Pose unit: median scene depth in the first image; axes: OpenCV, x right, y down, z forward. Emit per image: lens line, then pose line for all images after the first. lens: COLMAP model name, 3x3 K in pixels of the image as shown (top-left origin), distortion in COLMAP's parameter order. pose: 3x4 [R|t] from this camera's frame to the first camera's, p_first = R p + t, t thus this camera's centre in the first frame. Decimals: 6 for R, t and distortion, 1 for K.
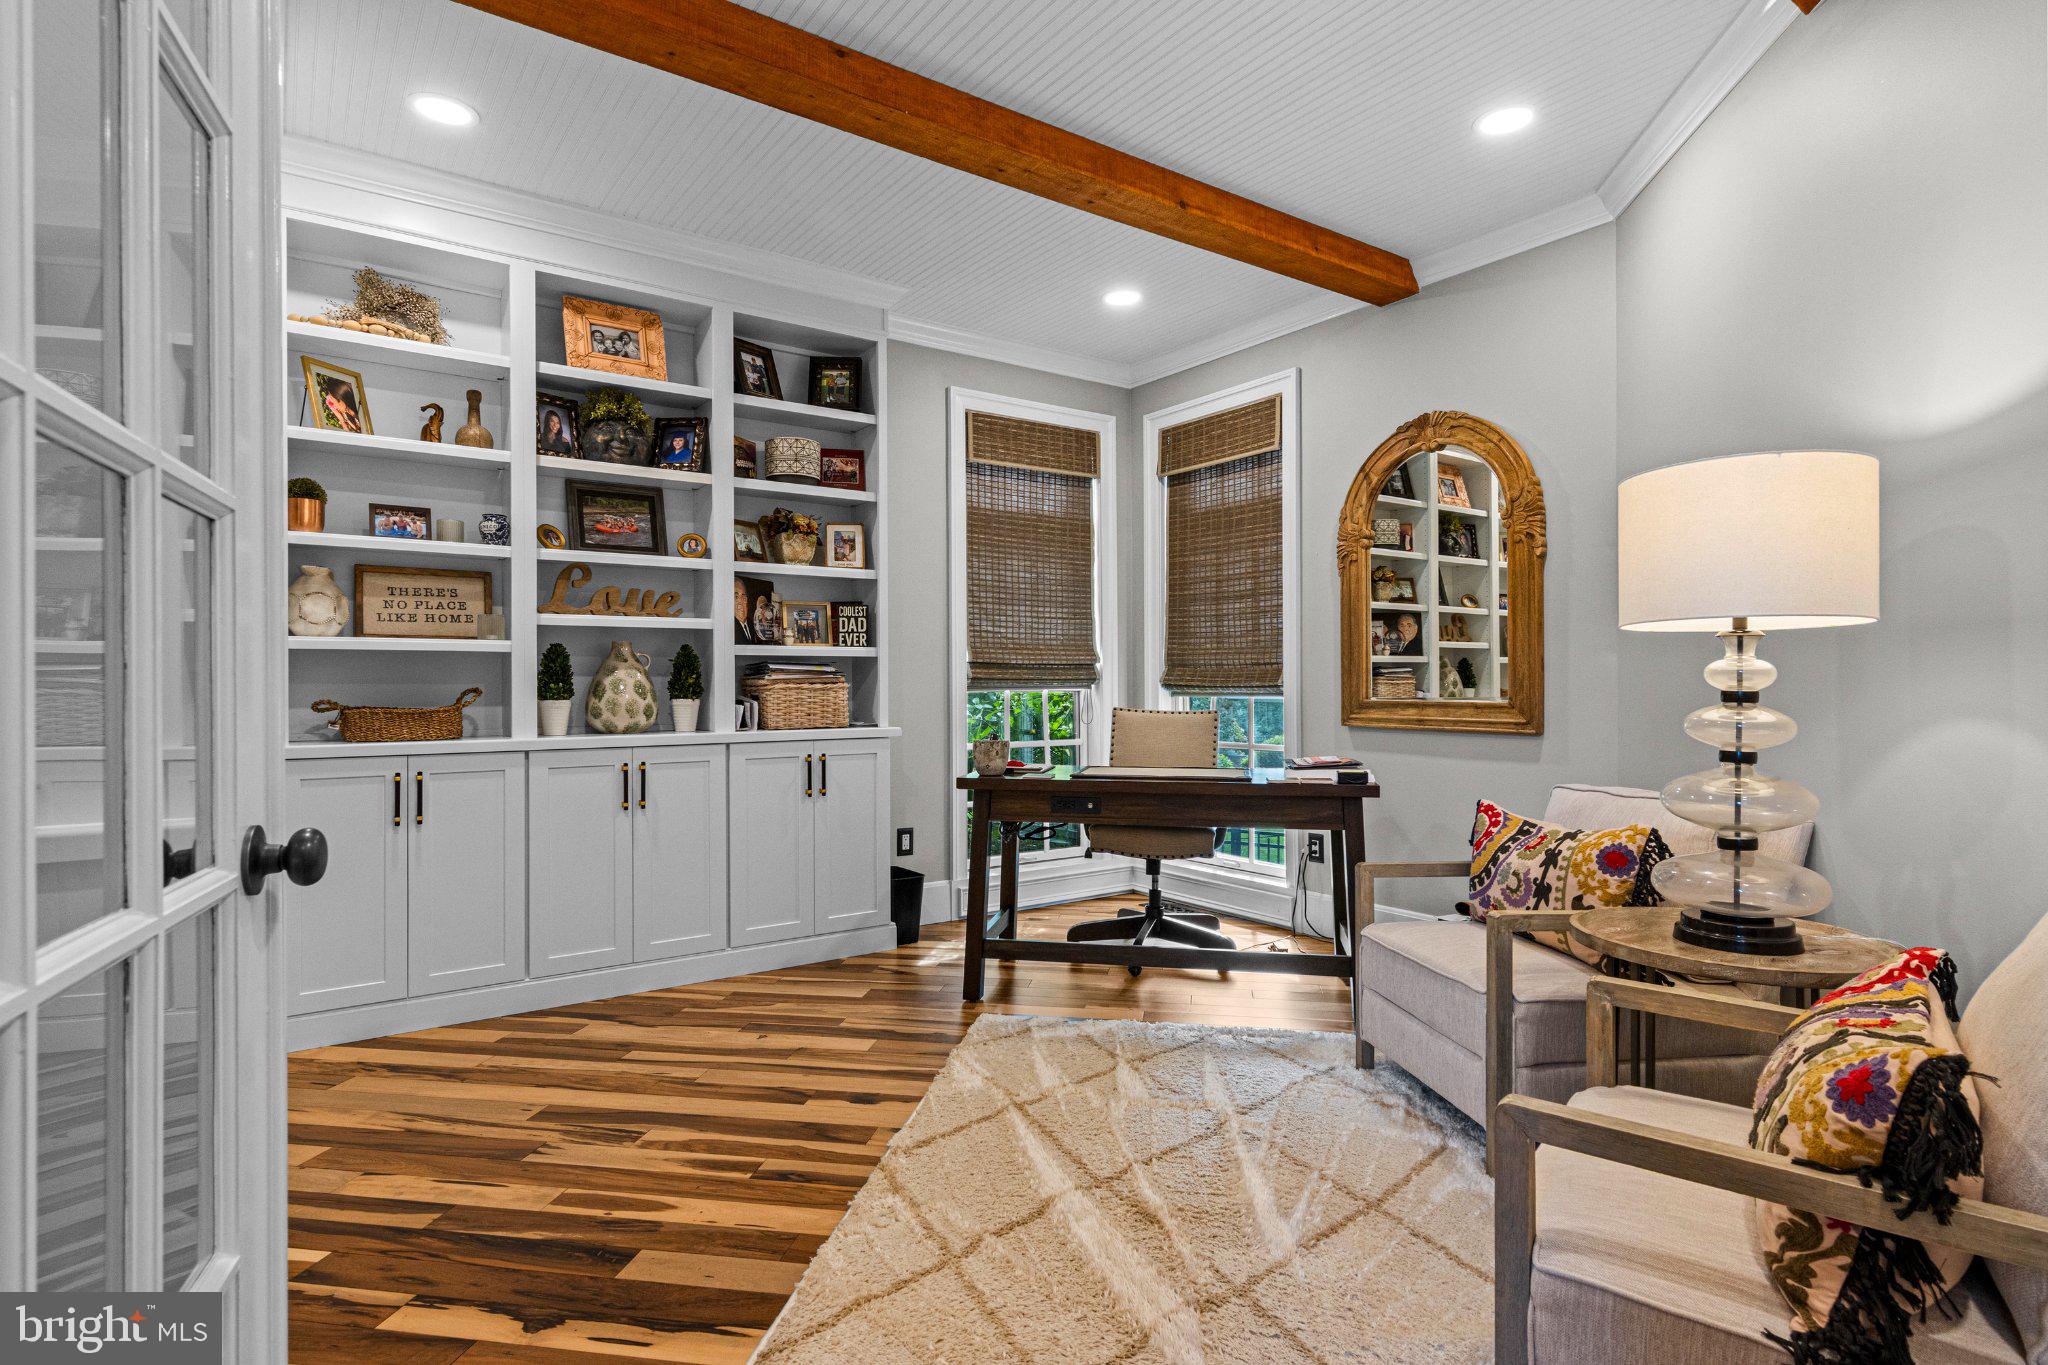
lens RADIAL K [[1046.2, 0, 1022.4], [0, 1046.2, 680.6], [0, 0, 1]] dist [0.014160, -0.004033]
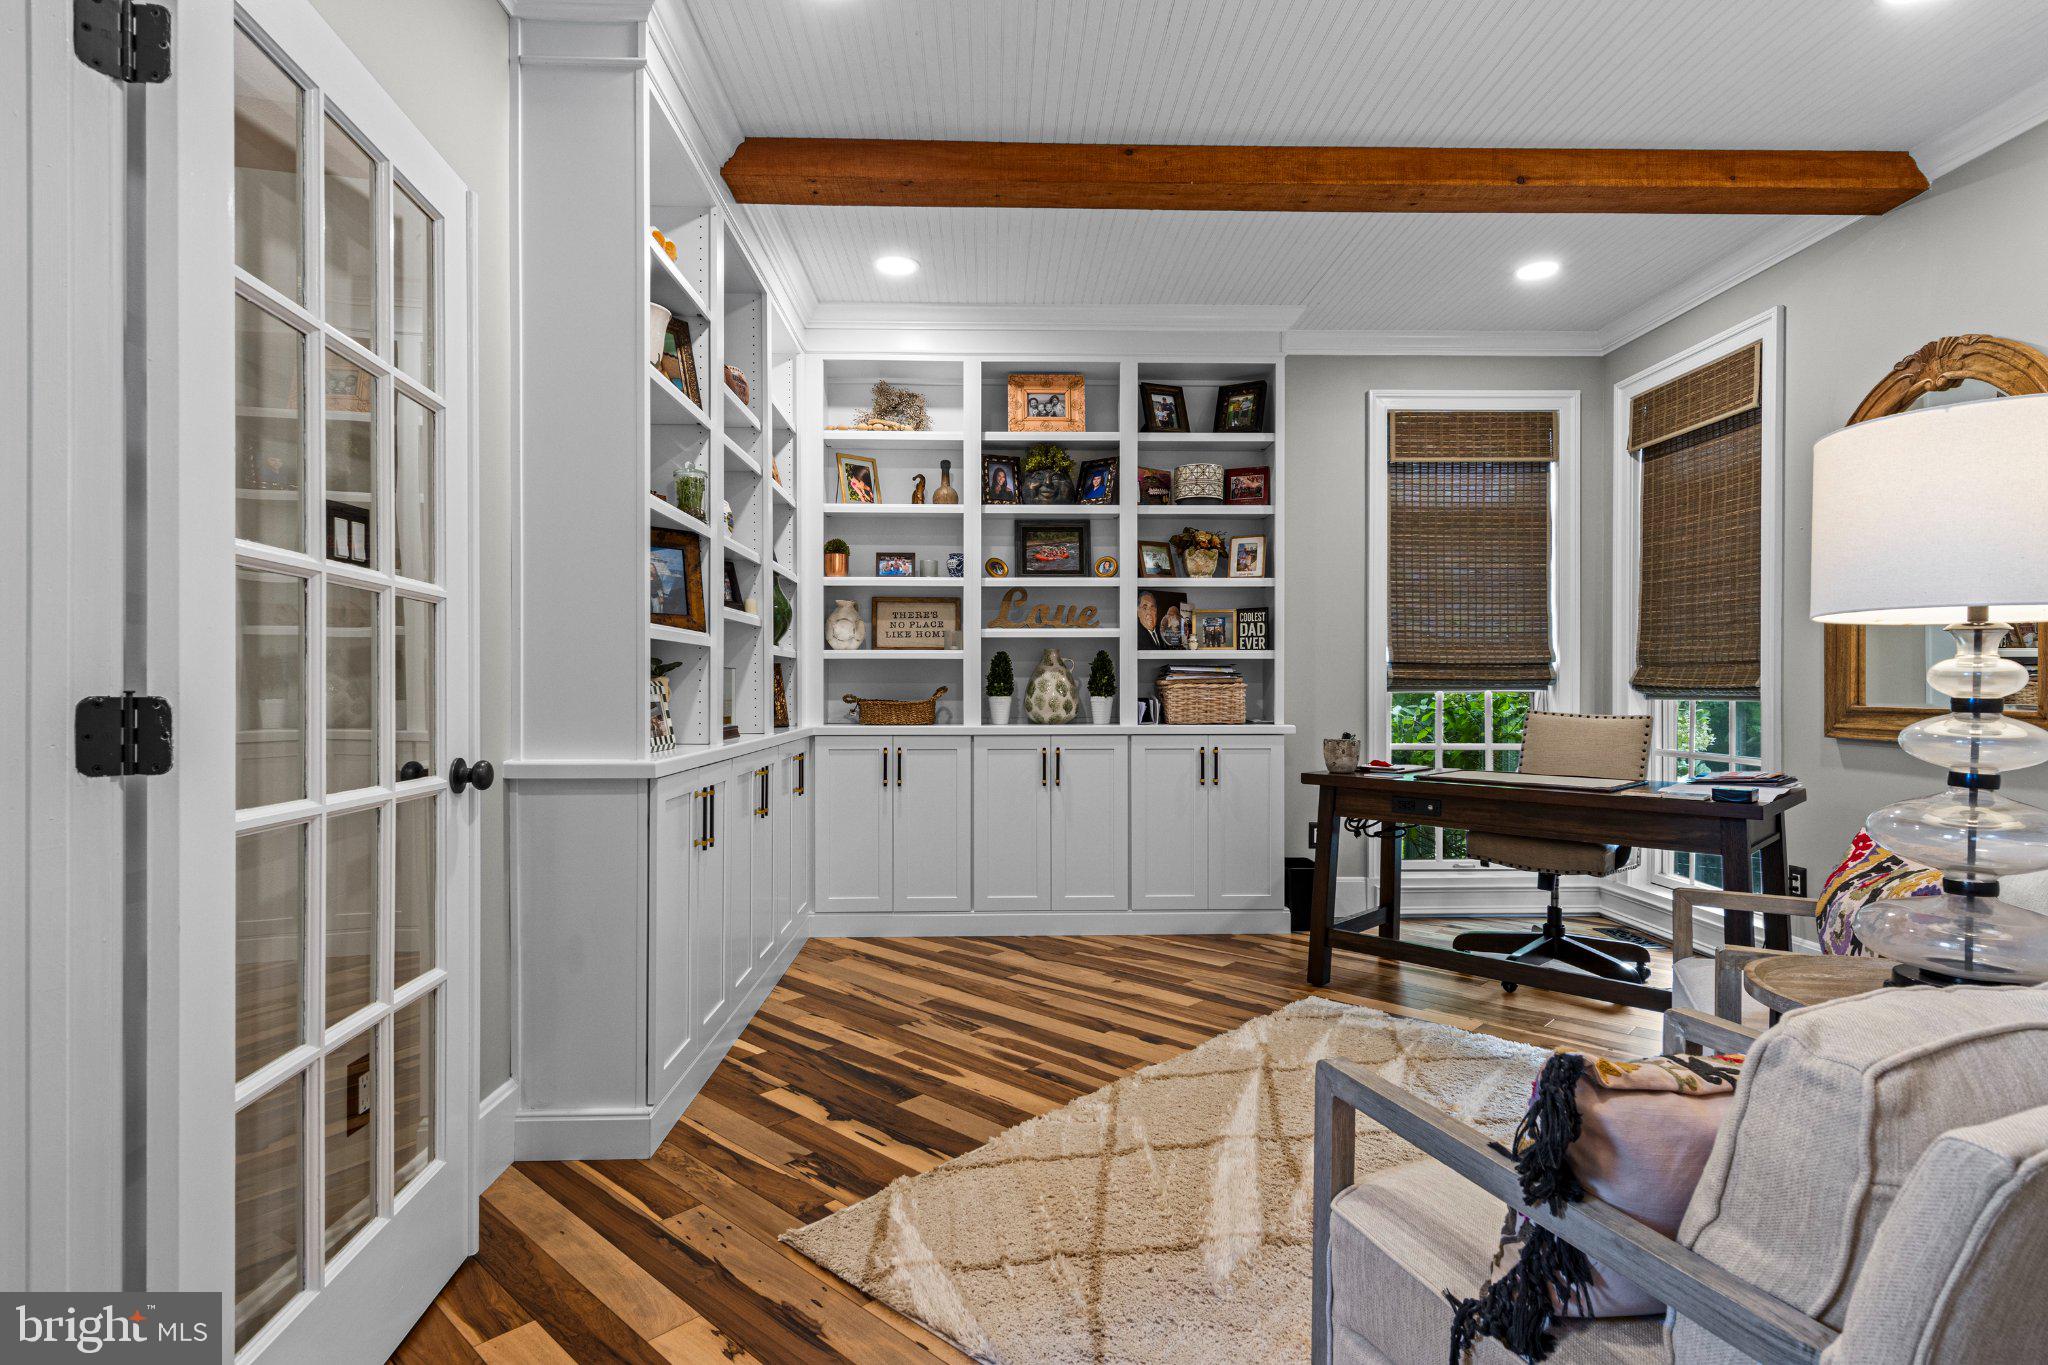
lens RADIAL K [[1046.2, 0, 1025.3], [0, 1046.2, 687.1], [0, 0, 1]] dist [0.014160, -0.004033]
pose [[0.833434, 0.004990, -0.552597, 0.281917], [-0.000942, 0.999971, 0.007610, -0.002108], [0.552618, -0.005822, 0.833414, -0.038580]]
